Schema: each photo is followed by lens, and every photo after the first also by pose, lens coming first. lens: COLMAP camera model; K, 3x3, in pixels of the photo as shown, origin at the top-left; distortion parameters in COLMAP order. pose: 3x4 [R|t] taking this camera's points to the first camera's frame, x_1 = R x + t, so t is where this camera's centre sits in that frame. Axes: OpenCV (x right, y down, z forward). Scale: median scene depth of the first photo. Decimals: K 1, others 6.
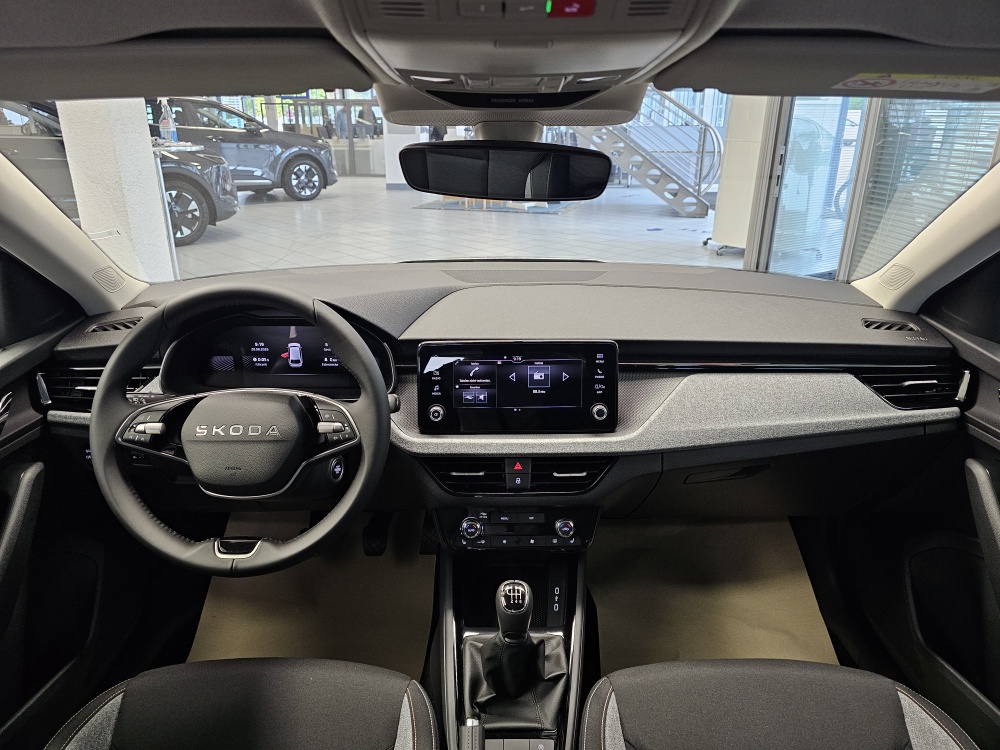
lens RADIAL K [[678.5, 0, 500.3], [0, 678.5, 379.2], [0, 0, 1]] dist [0.061085, -0.060853]
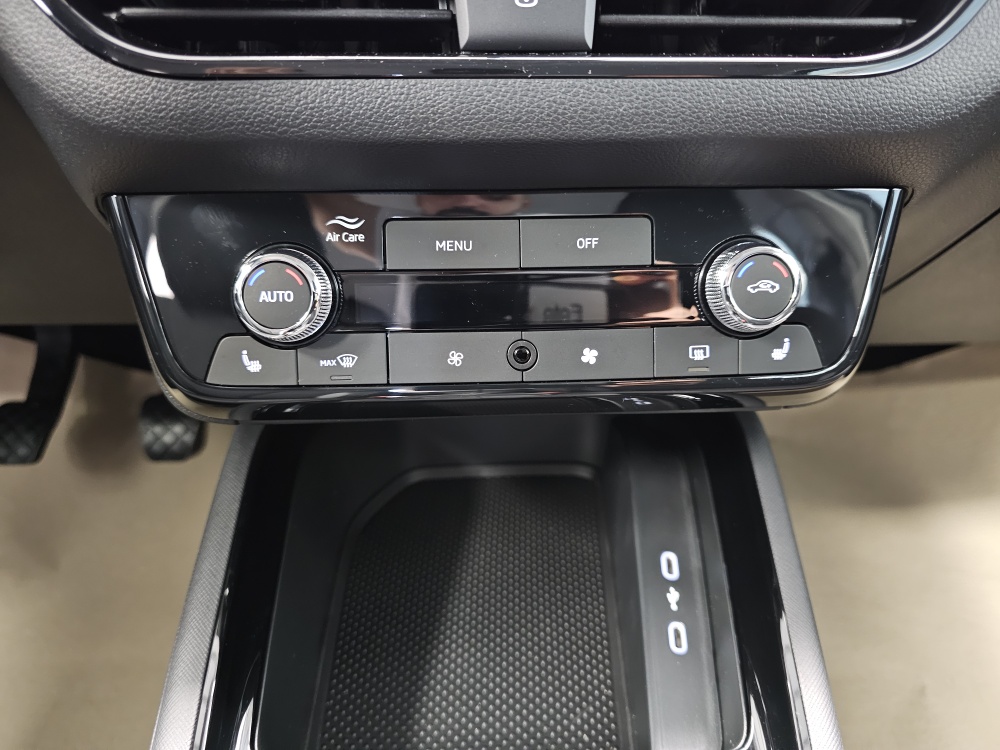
lens RADIAL K [[678.5, 0, 494.0], [0, 678.5, 360.4], [0, 0, 1]] dist [0.061085, -0.060853]
pose [[0.999423, -0.016195, 0.029860, 0.011662], [0.013222, 0.995175, 0.097221, 0.218548], [-0.031291, -0.096770, 0.994815, 0.794040]]
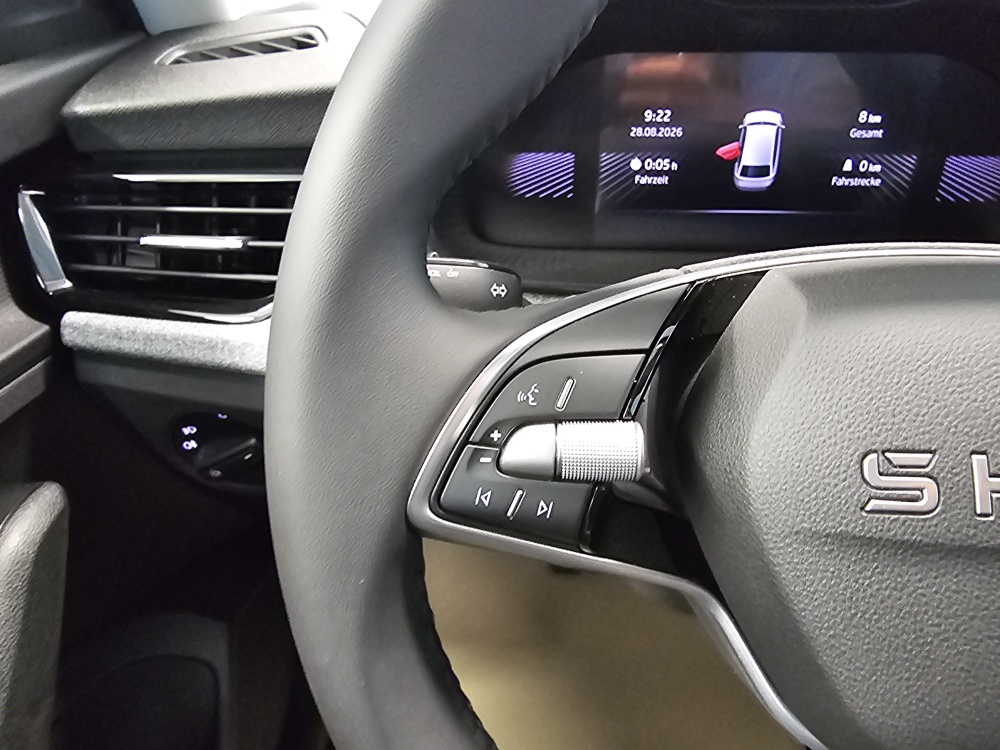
lens RADIAL K [[692.2, 0, 490.3], [0, 692.2, 368.0], [0, 0, 1]] dist [-0.003765, -0.000480]
pose [[0.998530, 0.020782, -0.050052, -0.443194], [-0.012253, 0.986213, 0.165029, 0.016241], [0.052791, -0.164173, 0.985018, 0.691759]]
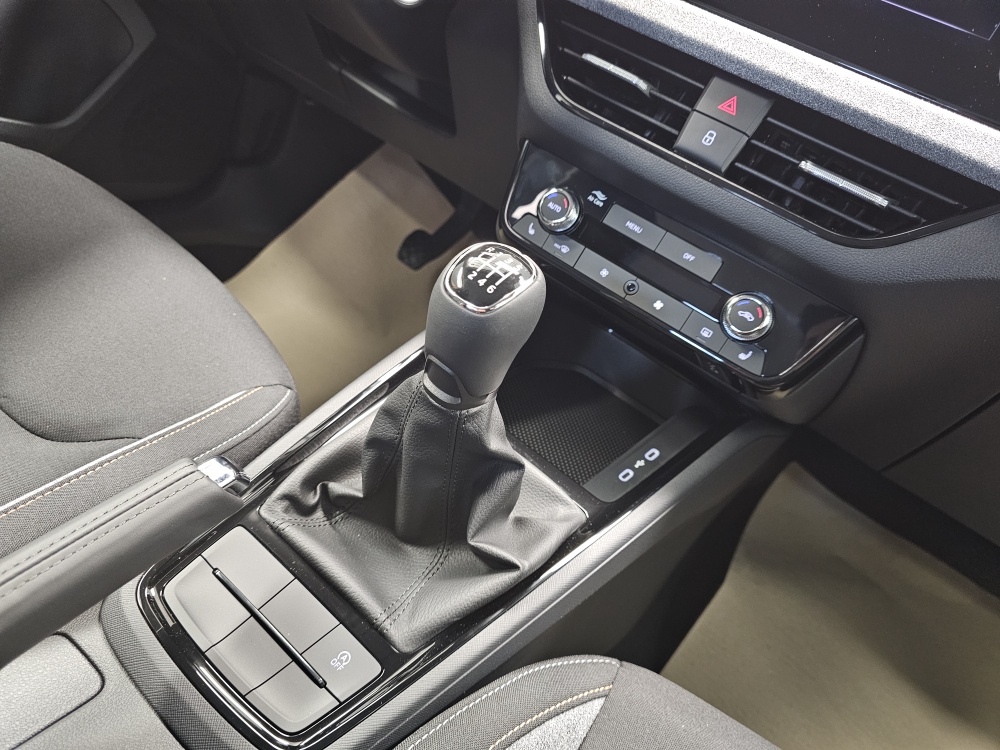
lens RADIAL K [[678.5, 0, 499.9], [0, 678.5, 366.8], [0, 0, 1]] dist [0.061085, -0.060853]
pose [[0.755025, 0.540683, -0.370942, 0.149872], [-0.513411, 0.839380, 0.178466, 0.244851], [0.407855, 0.055699, 0.911346, 0.576255]]
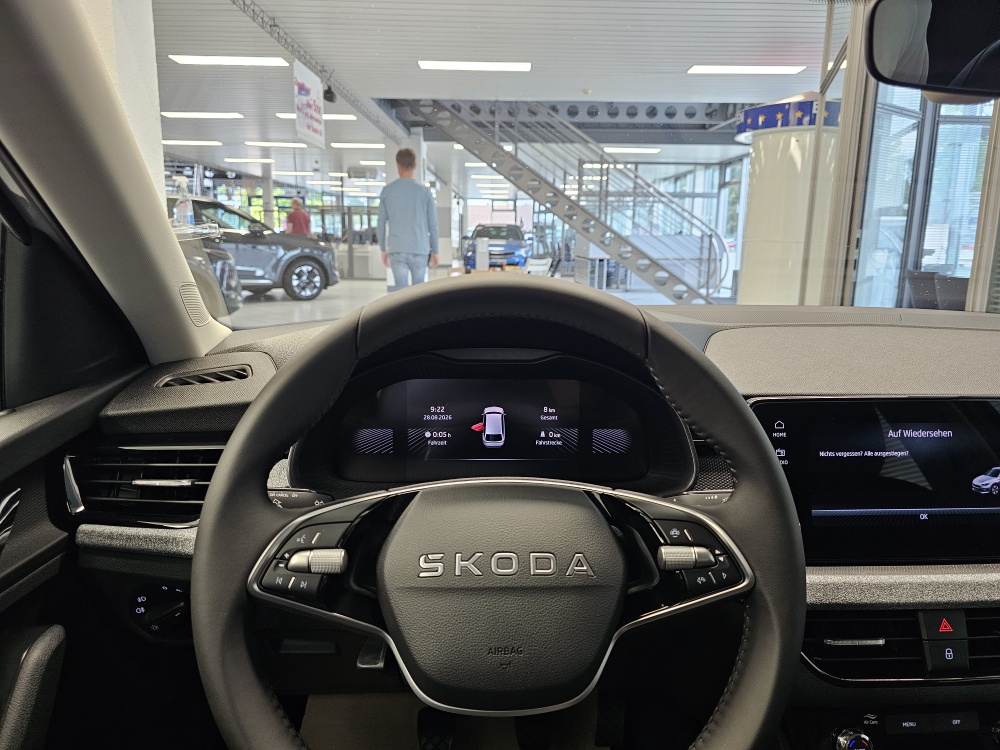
lens RADIAL K [[678.5, 0, 509.1], [0, 678.5, 359.3], [0, 0, 1]] dist [0.061085, -0.060853]
pose [[0.999127, 0.004655, 0.041519, -0.336065], [0.003039, 0.983042, -0.183353, 0.017898], [-0.041668, 0.183320, 0.982170, 0.421628]]
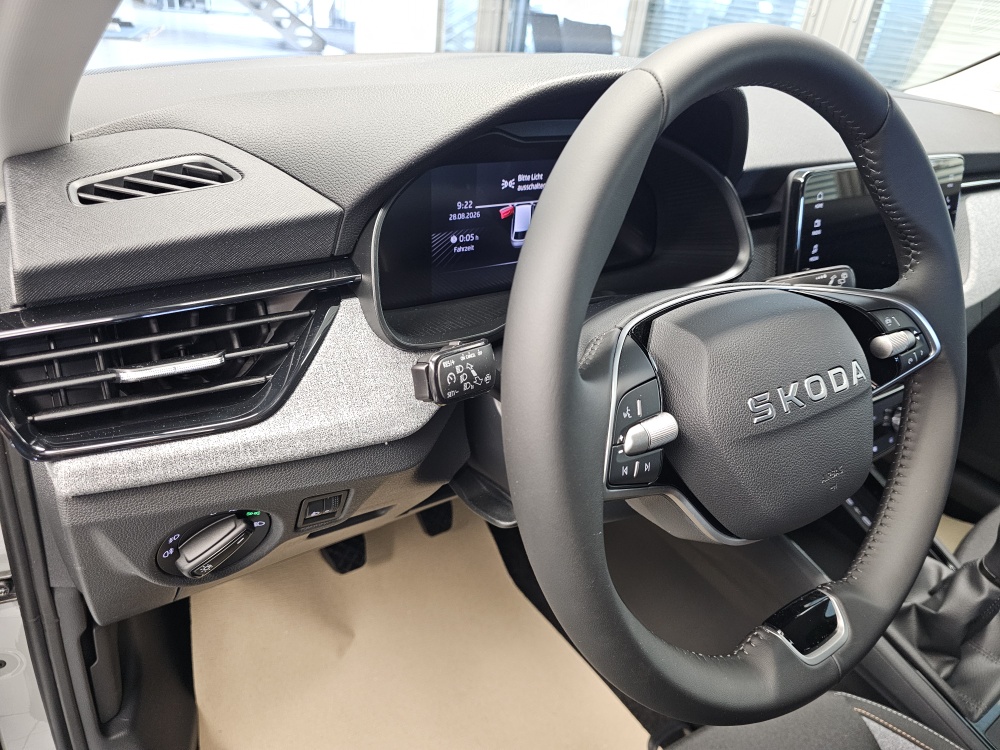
lens RADIAL K [[678.5, 0, 499.2], [0, 678.5, 378.4], [0, 0, 1]] dist [0.061085, -0.060853]
pose [[0.823994, -0.214281, 0.524517, -0.645202], [0.106546, 0.967814, 0.228001, -0.042584], [-0.556491, -0.131986, 0.820303, 0.630714]]
